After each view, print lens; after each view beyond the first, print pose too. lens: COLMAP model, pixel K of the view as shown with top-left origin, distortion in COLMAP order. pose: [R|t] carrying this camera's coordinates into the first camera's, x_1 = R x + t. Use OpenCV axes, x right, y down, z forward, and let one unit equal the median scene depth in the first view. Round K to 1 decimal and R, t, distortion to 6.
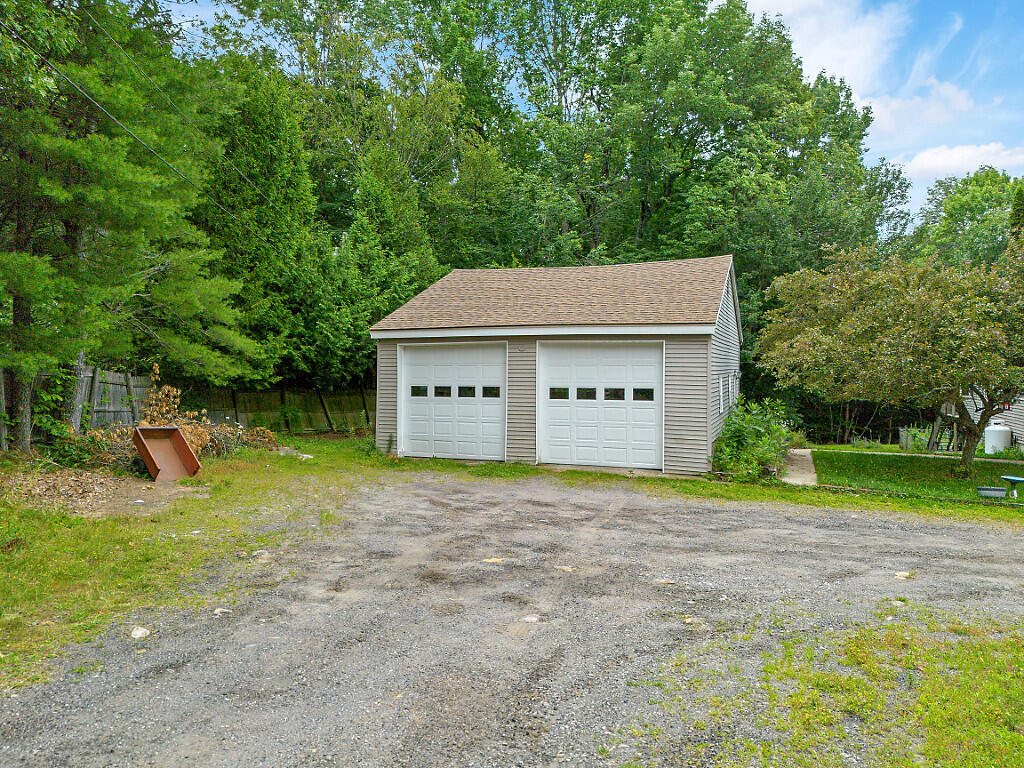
lens RADIAL K [[721.1, 0, 511.5], [0, 721.1, 372.6], [0, 0, 1]] dist [-0.001096, -0.002082]
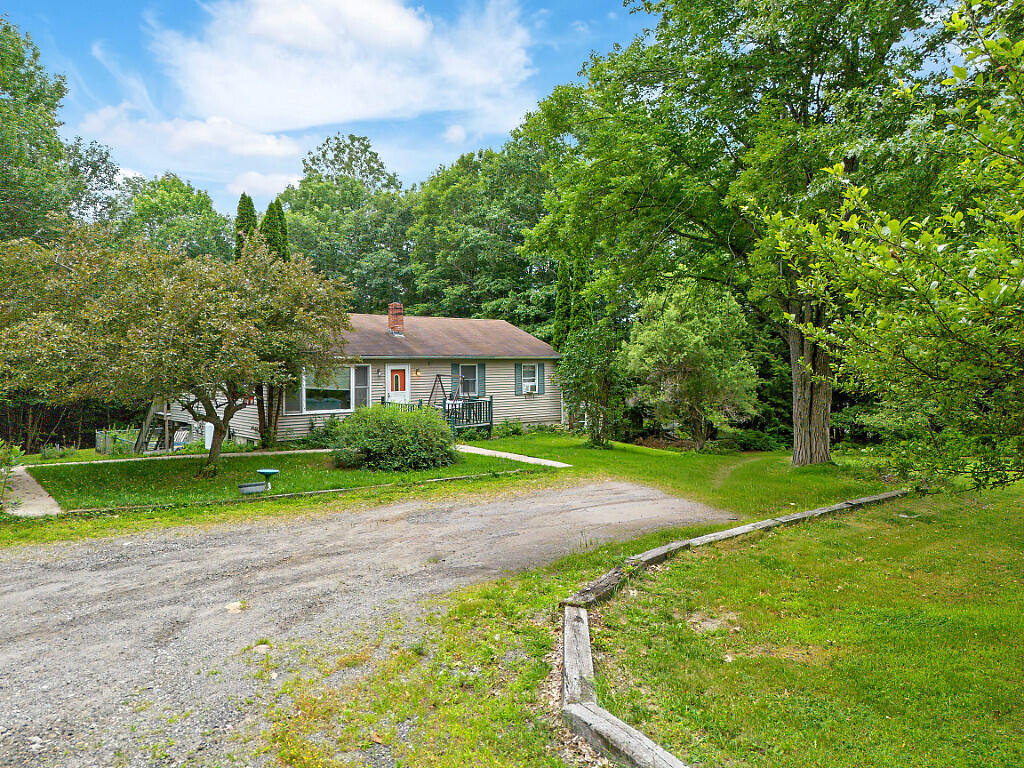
lens RADIAL K [[721.1, 0, 511.5], [0, 721.1, 372.6], [0, 0, 1]] dist [-0.001096, -0.002082]
pose [[0.502453, -0.013707, 0.864496, -0.007153], [0.014501, 0.999867, 0.007425, 0.004529], [-0.864483, 0.008805, 0.502585, 0.163697]]
